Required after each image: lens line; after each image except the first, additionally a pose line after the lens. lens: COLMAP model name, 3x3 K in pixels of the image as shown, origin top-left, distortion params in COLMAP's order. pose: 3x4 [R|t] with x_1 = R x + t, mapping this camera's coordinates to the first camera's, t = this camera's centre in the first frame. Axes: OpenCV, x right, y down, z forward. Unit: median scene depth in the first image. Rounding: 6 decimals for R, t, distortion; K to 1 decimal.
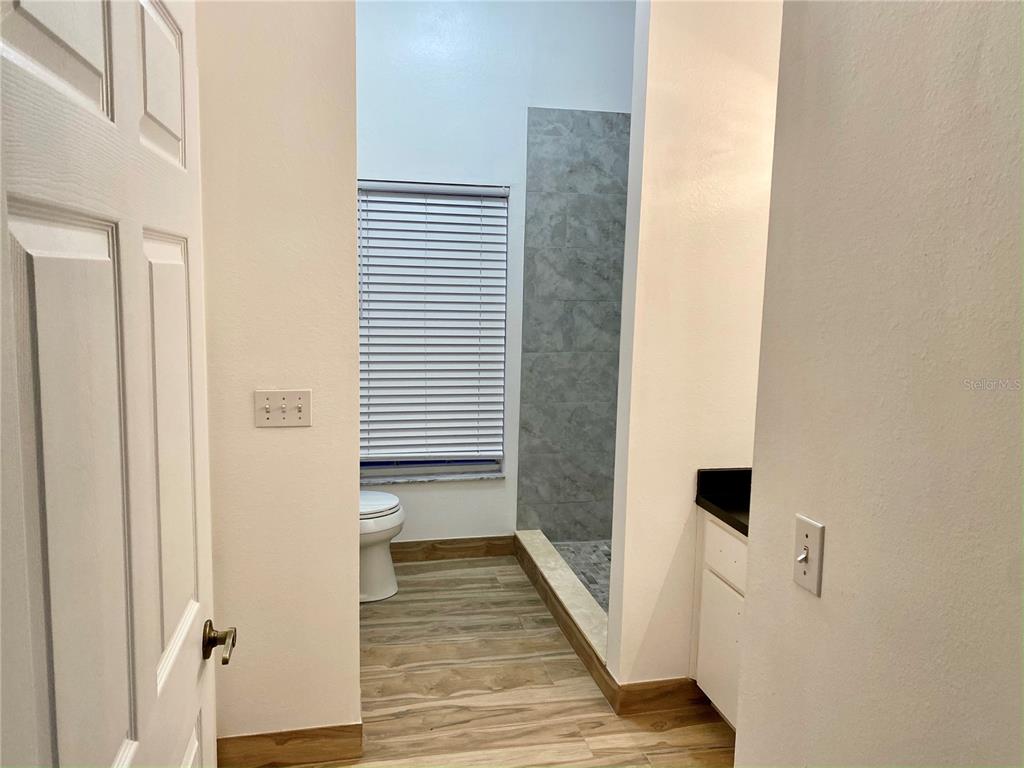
lens RADIAL K [[786.7, 0, 512.0], [0, 786.7, 384.0], [0, 0, 1]] dist [0.042293, -0.059159]
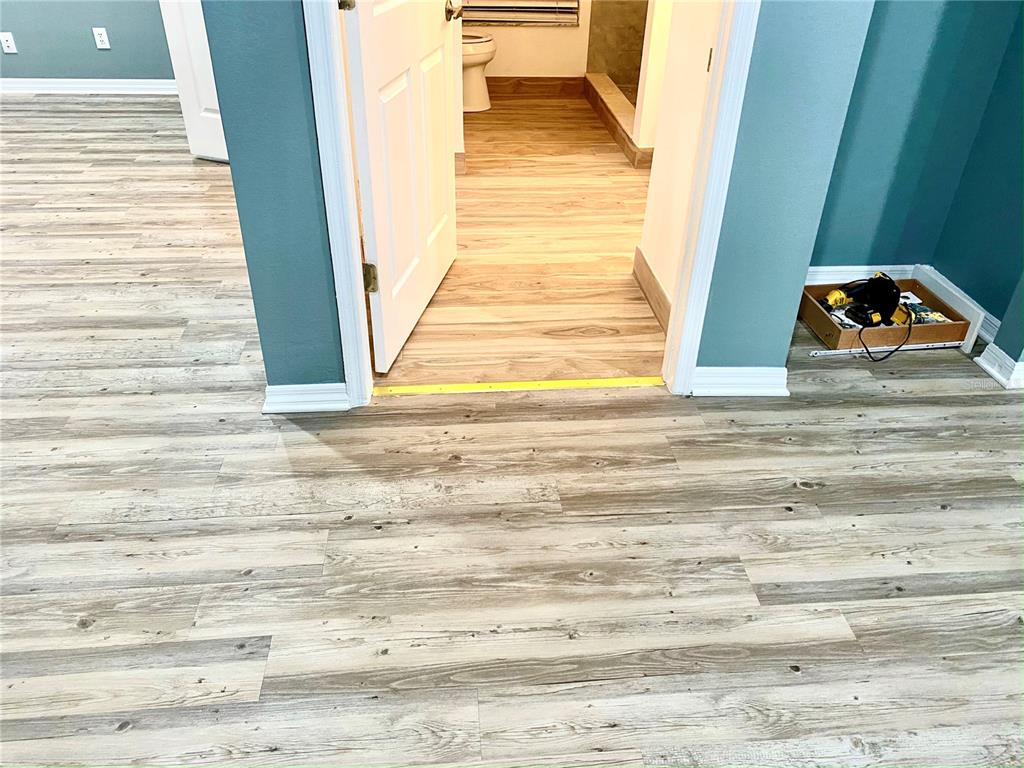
lens RADIAL K [[786.7, 0, 512.0], [0, 786.7, 384.0], [0, 0, 1]] dist [0.042293, -0.059159]
pose [[0.991045, 0.070850, -0.113186, 0.079700], [-0.016552, 0.906276, 0.422362, 0.129522], [0.132502, -0.416706, 0.899333, -0.414144]]
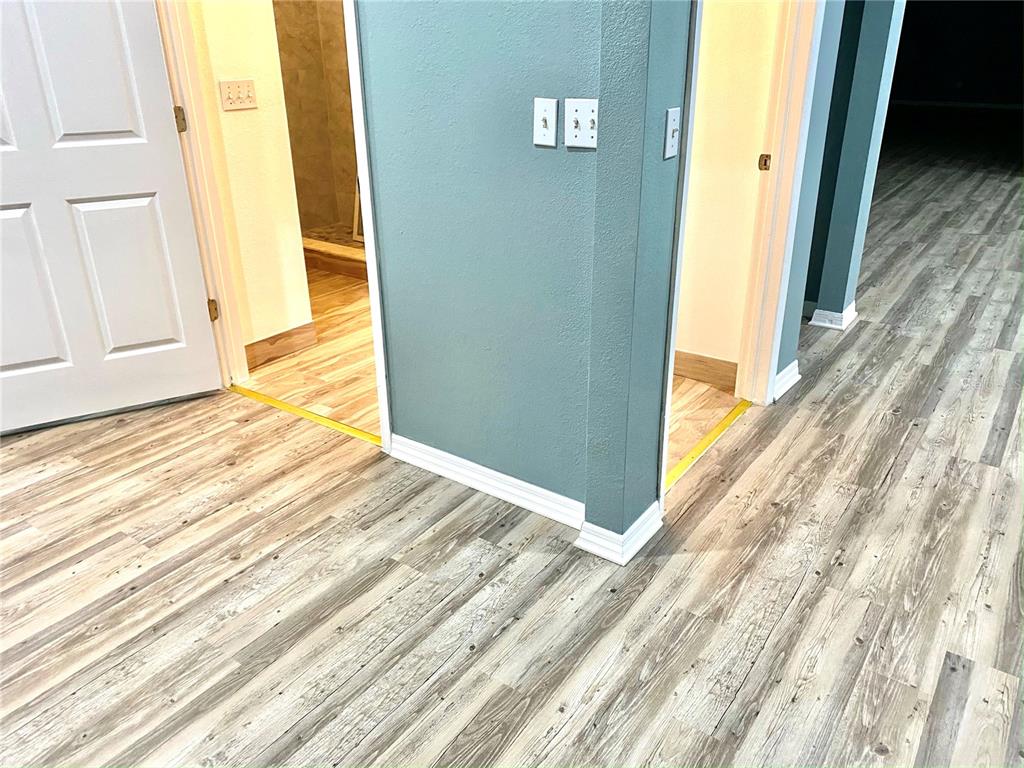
lens RADIAL K [[786.7, 0, 512.0], [0, 786.7, 384.0], [0, 0, 1]] dist [0.042293, -0.059159]
pose [[0.742906, -0.304508, 0.596125, -0.592257], [0.125083, 0.938006, 0.323263, 0.075719], [-0.657605, -0.165589, 0.734939, -0.250595]]
